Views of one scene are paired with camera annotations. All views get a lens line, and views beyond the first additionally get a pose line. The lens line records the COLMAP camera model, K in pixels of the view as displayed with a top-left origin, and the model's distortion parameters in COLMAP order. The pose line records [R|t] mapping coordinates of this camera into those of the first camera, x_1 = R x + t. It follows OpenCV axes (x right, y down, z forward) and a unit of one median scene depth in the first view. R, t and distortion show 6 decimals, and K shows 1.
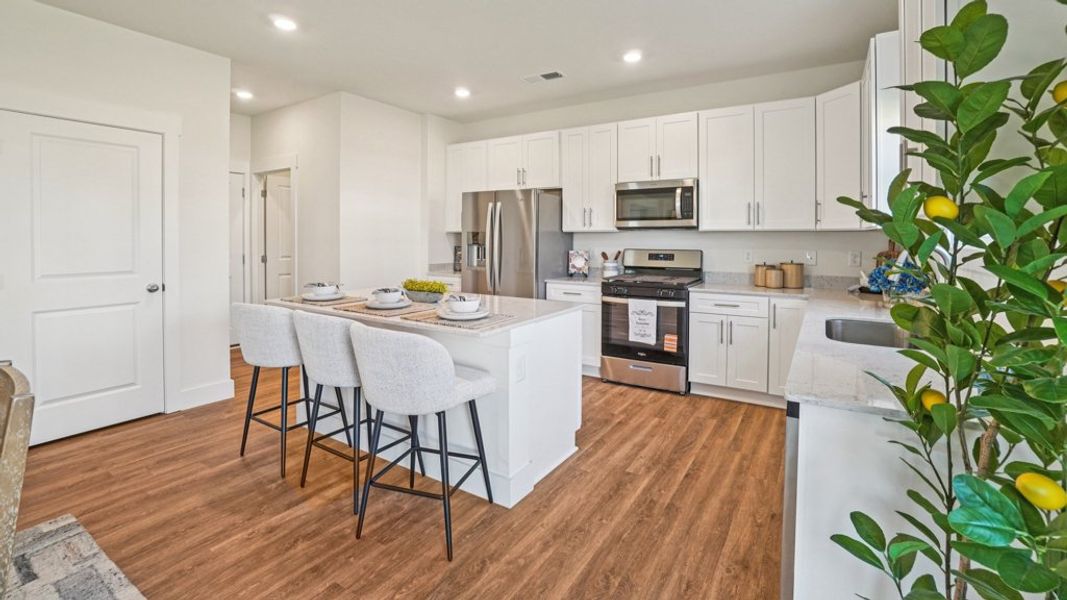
lens RADIAL K [[469.8, 0, 532.3], [0, 469.8, 242.4], [0, 0, 1]] dist [-0.064745, 0.023799]
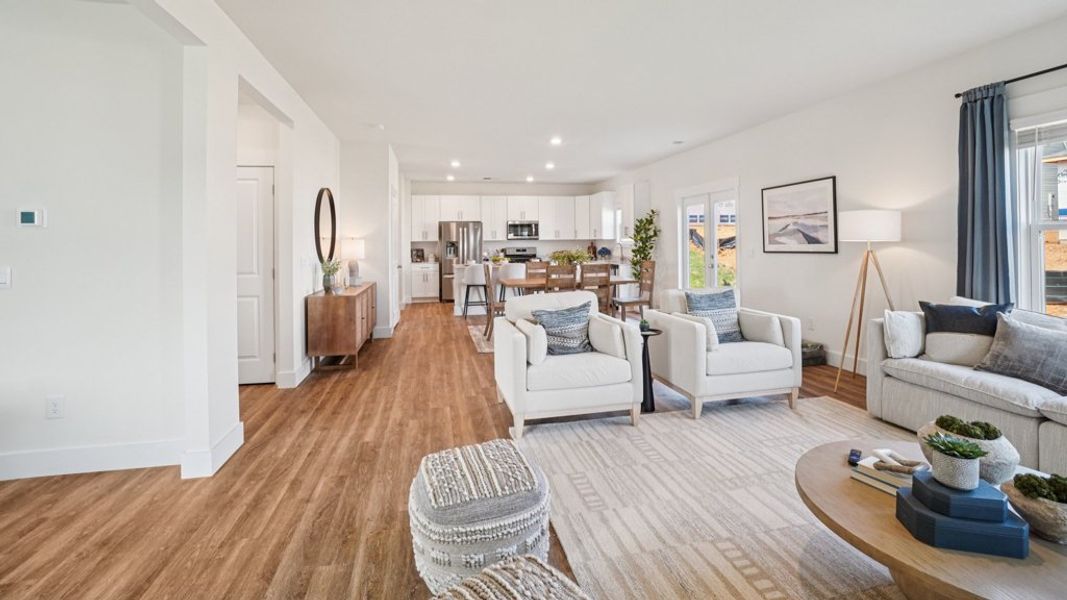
lens RADIAL K [[469.8, 0, 532.3], [0, 469.8, 242.4], [0, 0, 1]] dist [-0.064745, 0.023799]
pose [[0.716957, -0.010752, 0.697035, -1.528788], [0.021522, 0.999746, -0.006716, 0.007053], [-0.696785, 0.019817, 0.717006, -0.913856]]
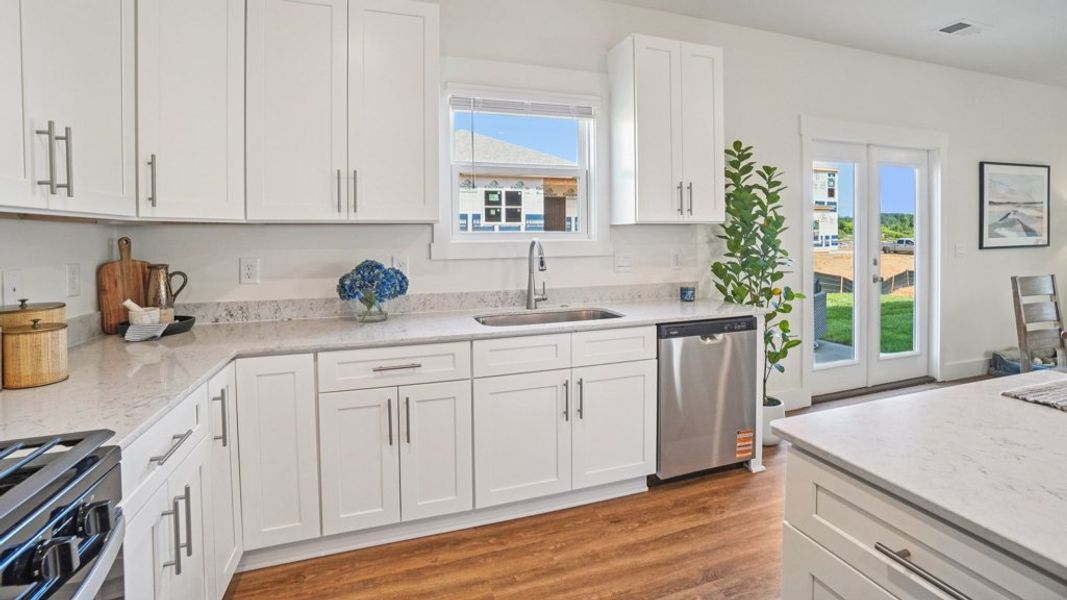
lens RADIAL K [[469.8, 0, 532.3], [0, 469.8, 242.4], [0, 0, 1]] dist [-0.064745, 0.023799]
pose [[-0.774622, -0.003947, 0.632412, 0.026574], [0.013740, 0.999639, 0.023068, -0.007491], [-0.632275, 0.026558, -0.774289, 0.928400]]
